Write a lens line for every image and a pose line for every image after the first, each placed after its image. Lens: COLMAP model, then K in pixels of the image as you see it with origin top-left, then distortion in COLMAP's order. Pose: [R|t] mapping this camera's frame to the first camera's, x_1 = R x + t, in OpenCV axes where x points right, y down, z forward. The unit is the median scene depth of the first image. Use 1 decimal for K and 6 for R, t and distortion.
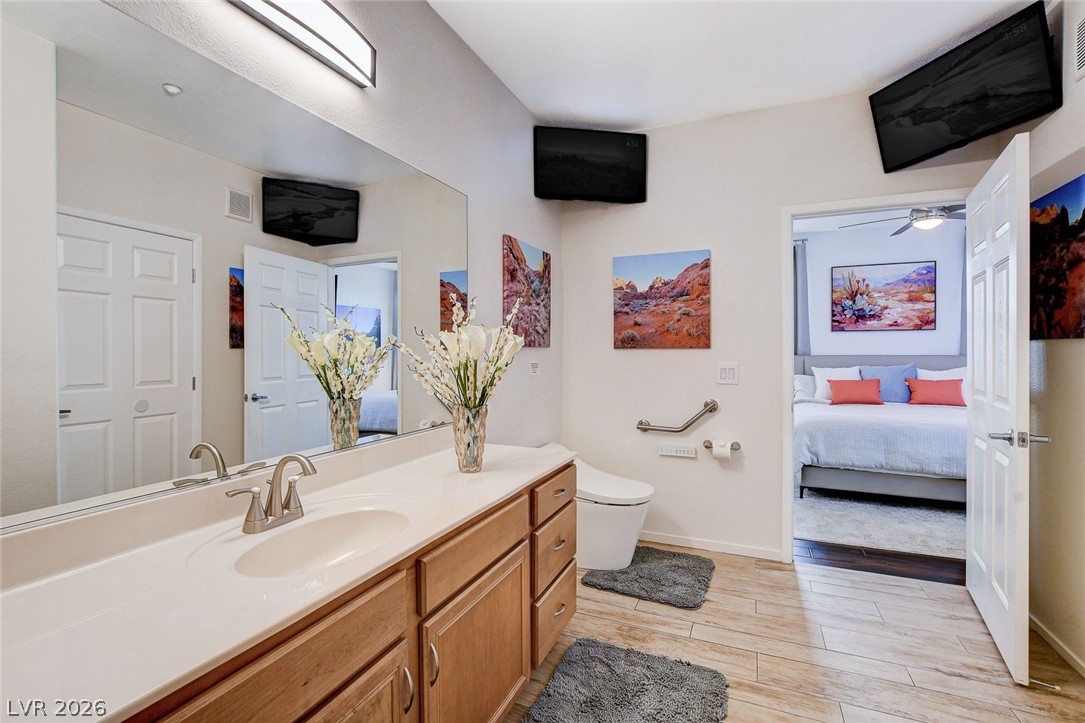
lens RADIAL K [[482.0, 0, 544.9], [0, 482.0, 357.3], [0, 0, 1]] dist [-0.001038, -0.000066]
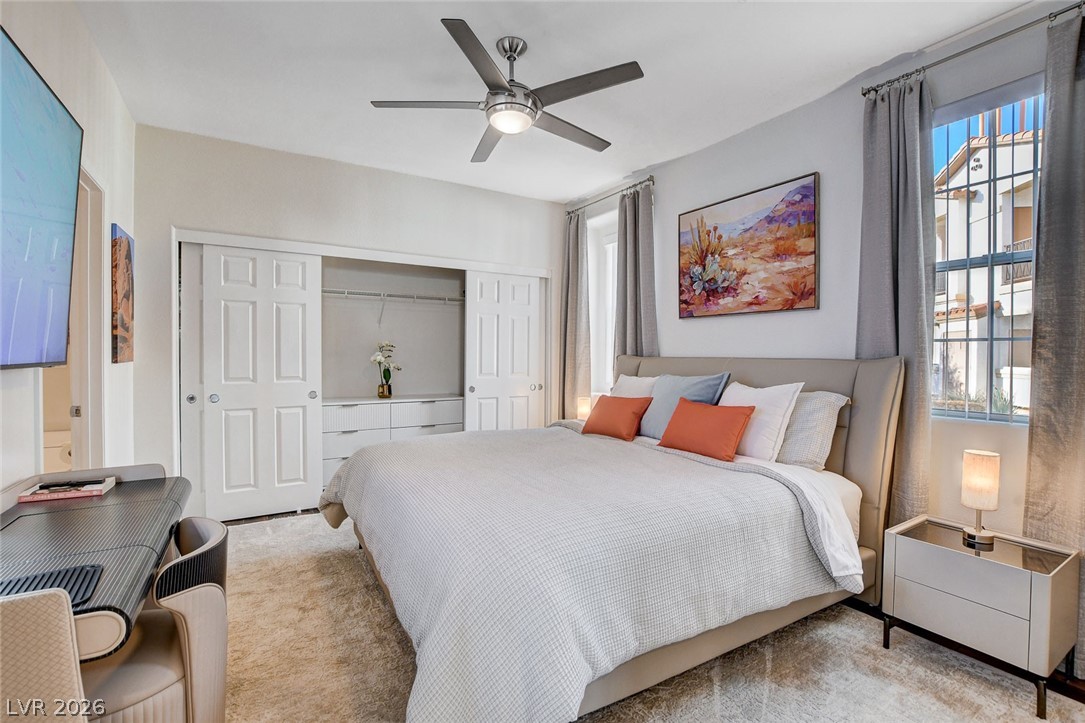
lens RADIAL K [[482.0, 0, 545.0], [0, 482.0, 356.7], [0, 0, 1]] dist [-0.001038, -0.000066]
pose [[0.814899, 0.007066, -0.579560, 0.838063], [-0.003502, 0.999967, 0.007268, -0.008718], [0.579593, -0.003893, 0.814897, 0.404246]]
